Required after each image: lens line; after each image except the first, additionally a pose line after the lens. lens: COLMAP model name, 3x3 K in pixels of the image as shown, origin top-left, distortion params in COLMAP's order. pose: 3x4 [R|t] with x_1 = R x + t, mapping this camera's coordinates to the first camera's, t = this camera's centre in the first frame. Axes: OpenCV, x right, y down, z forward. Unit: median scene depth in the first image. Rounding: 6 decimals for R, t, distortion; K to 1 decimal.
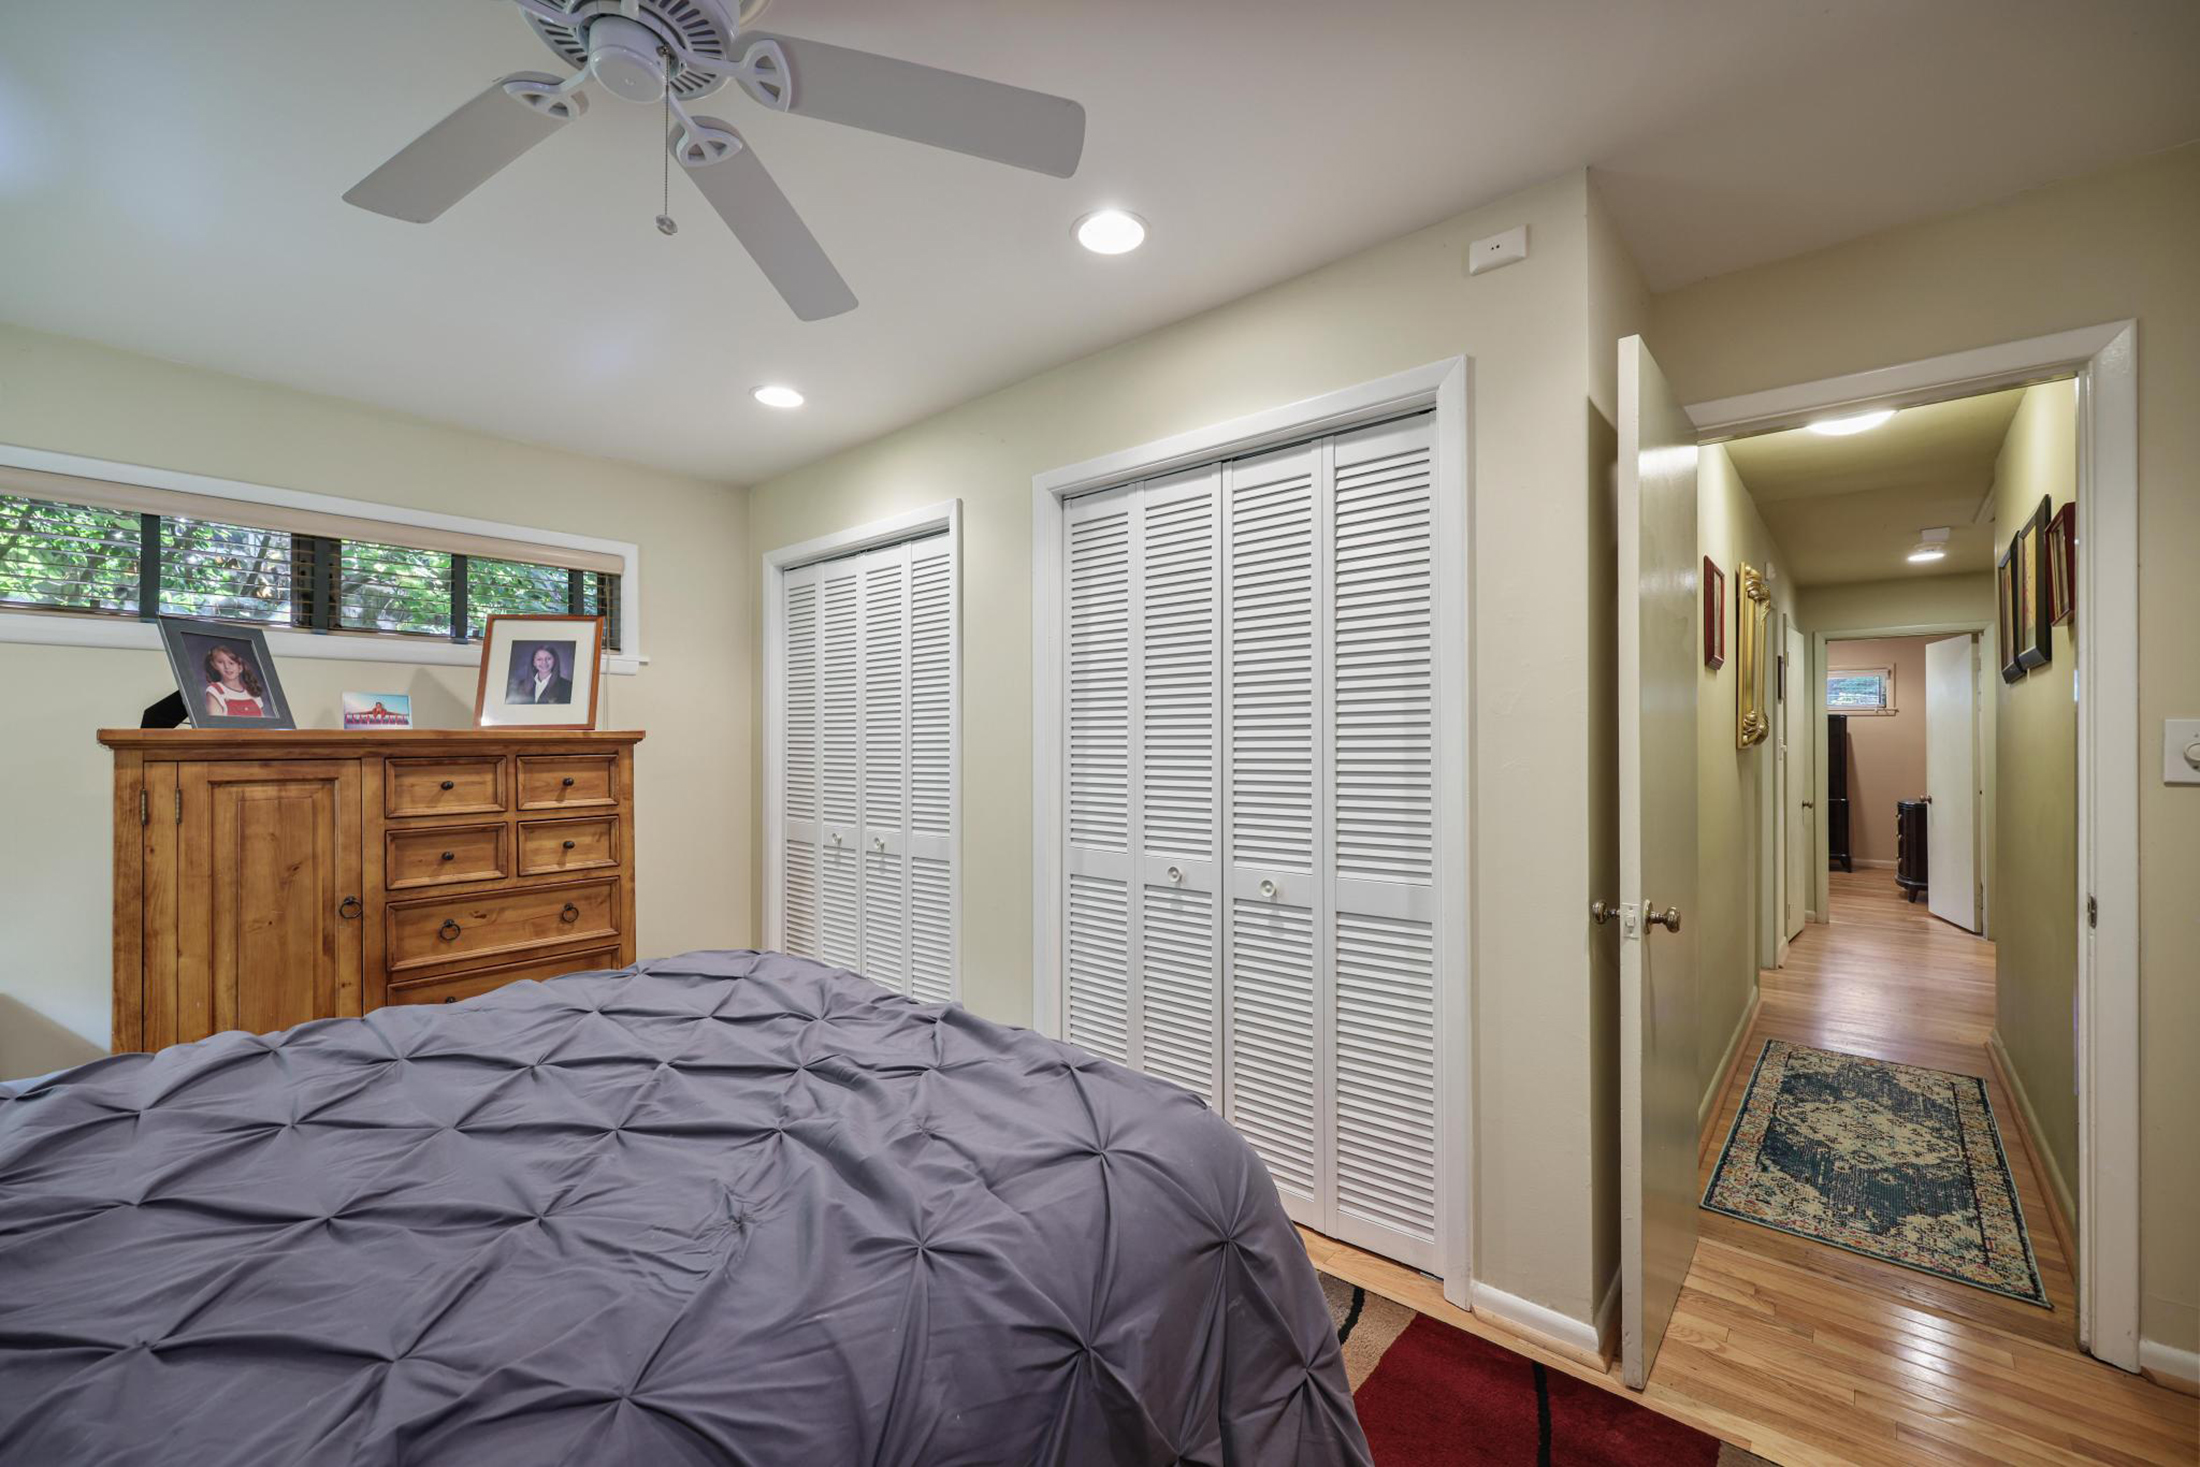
lens RADIAL K [[899.1, 0, 1104.2], [0, 899.1, 735.5], [0, 0, 1]] dist [0.000854, 0.000293]
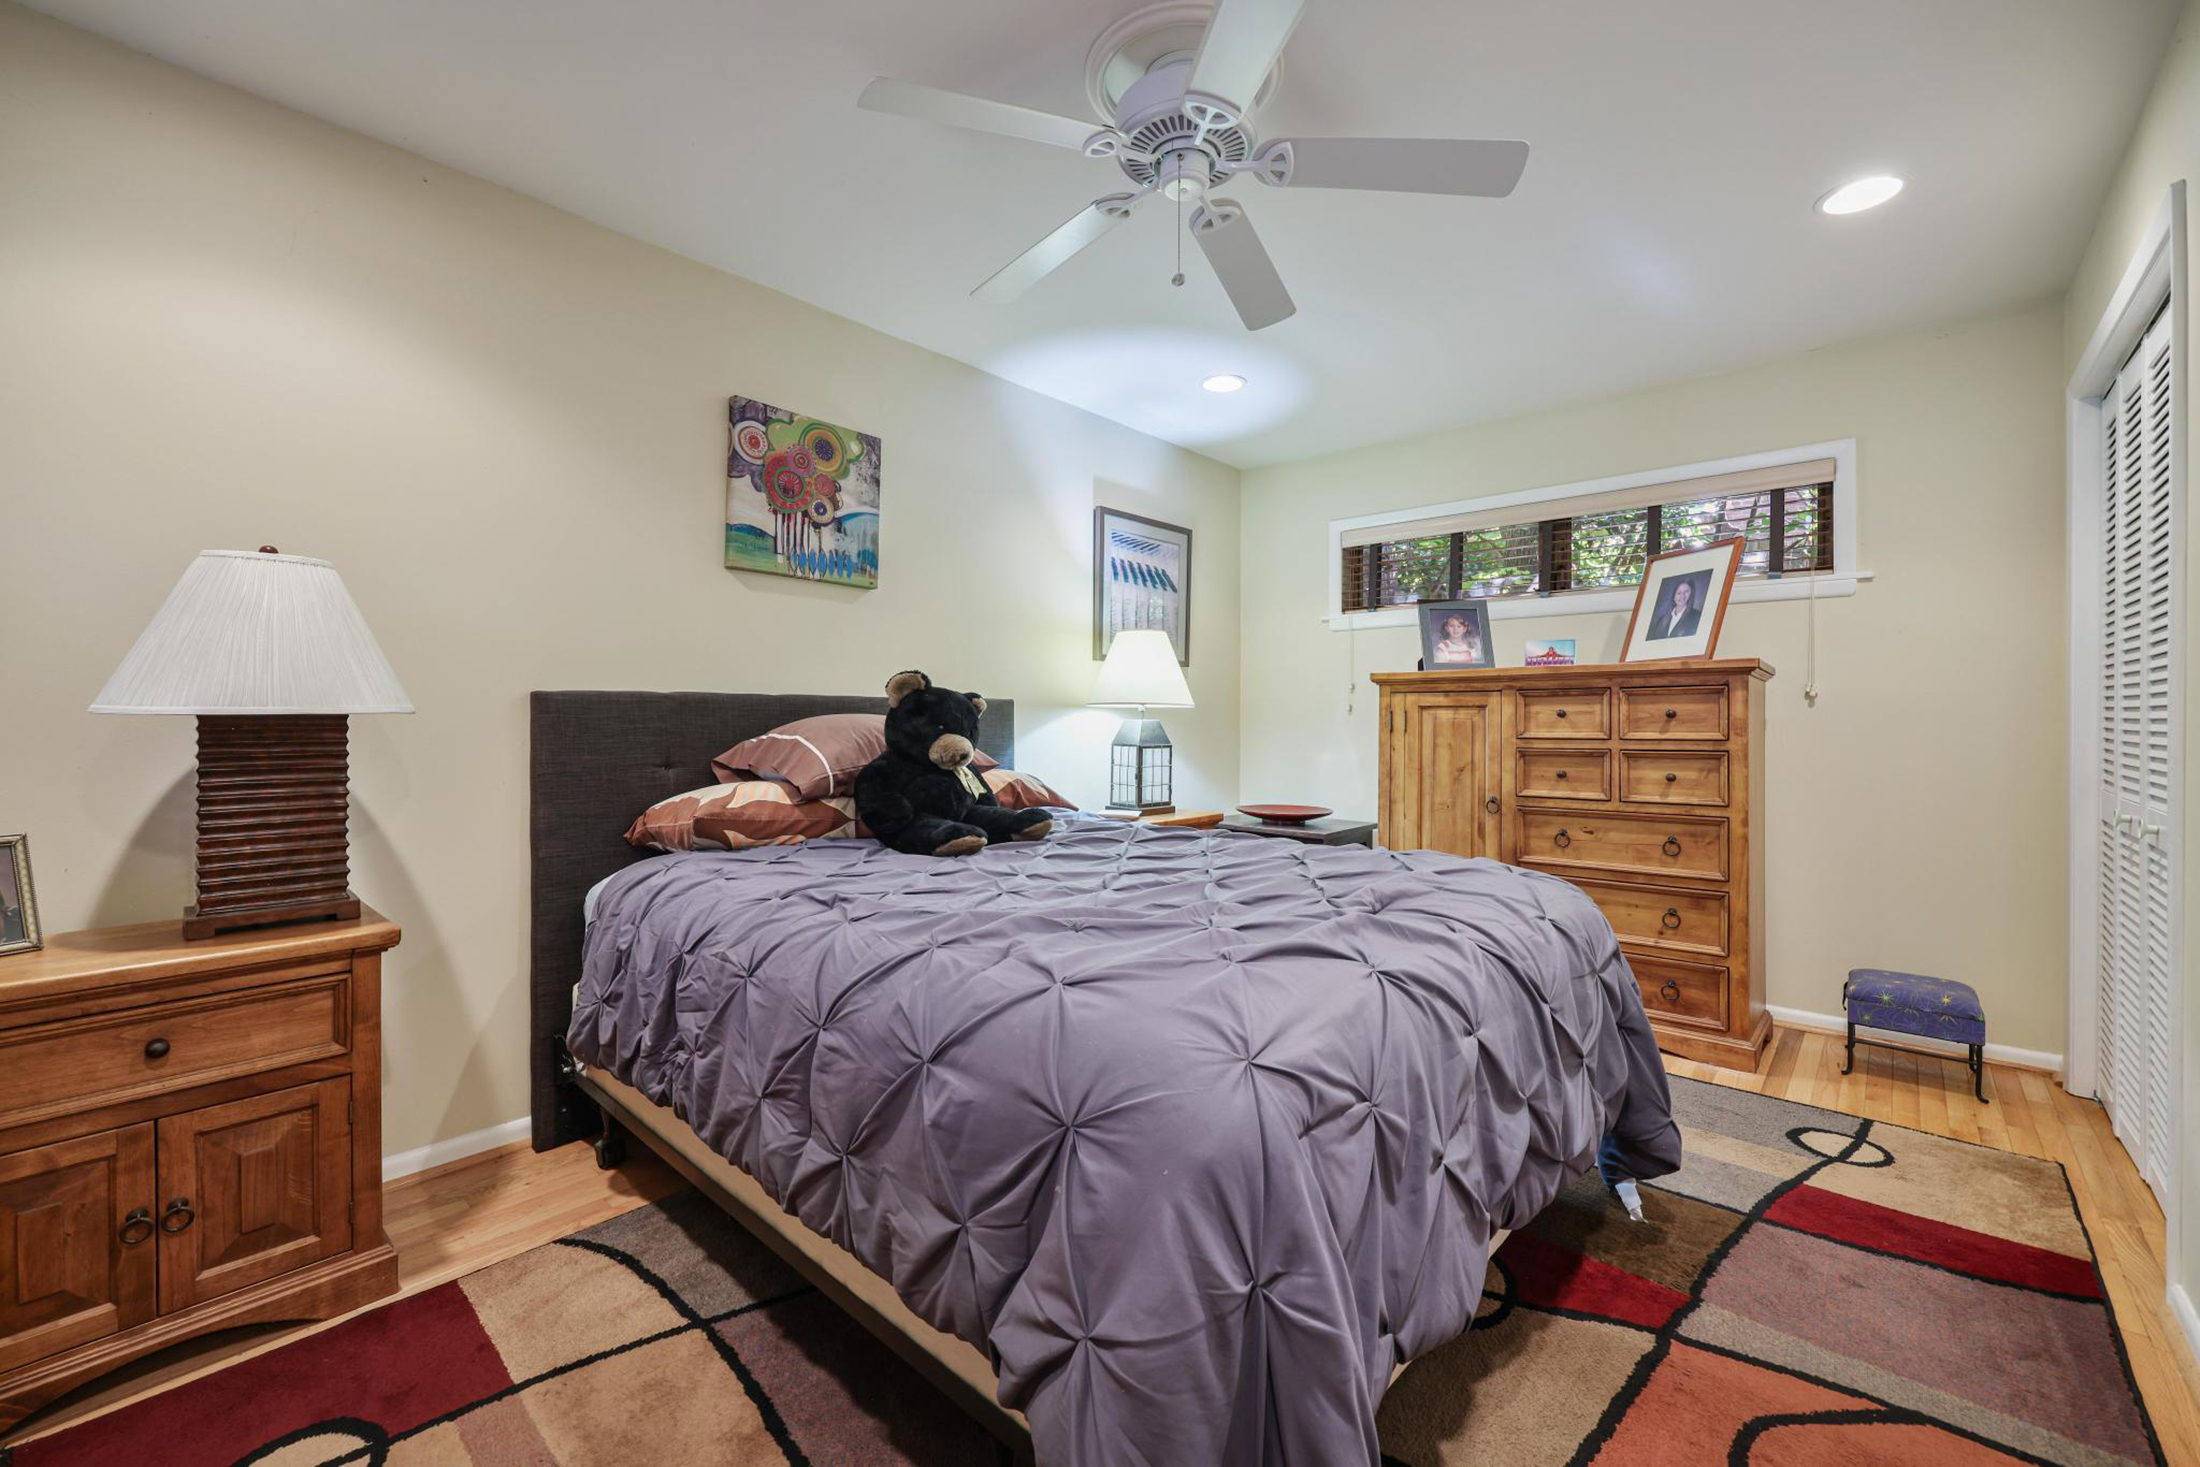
lens RADIAL K [[899.1, 0, 1103.9], [0, 899.1, 723.9], [0, 0, 1]] dist [0.000854, 0.000293]
pose [[-0.026805, 0.010590, -0.999585, 0.436655], [0.005961, 0.999928, 0.010433, 0.051951], [0.999623, -0.005679, -0.026866, 0.430987]]
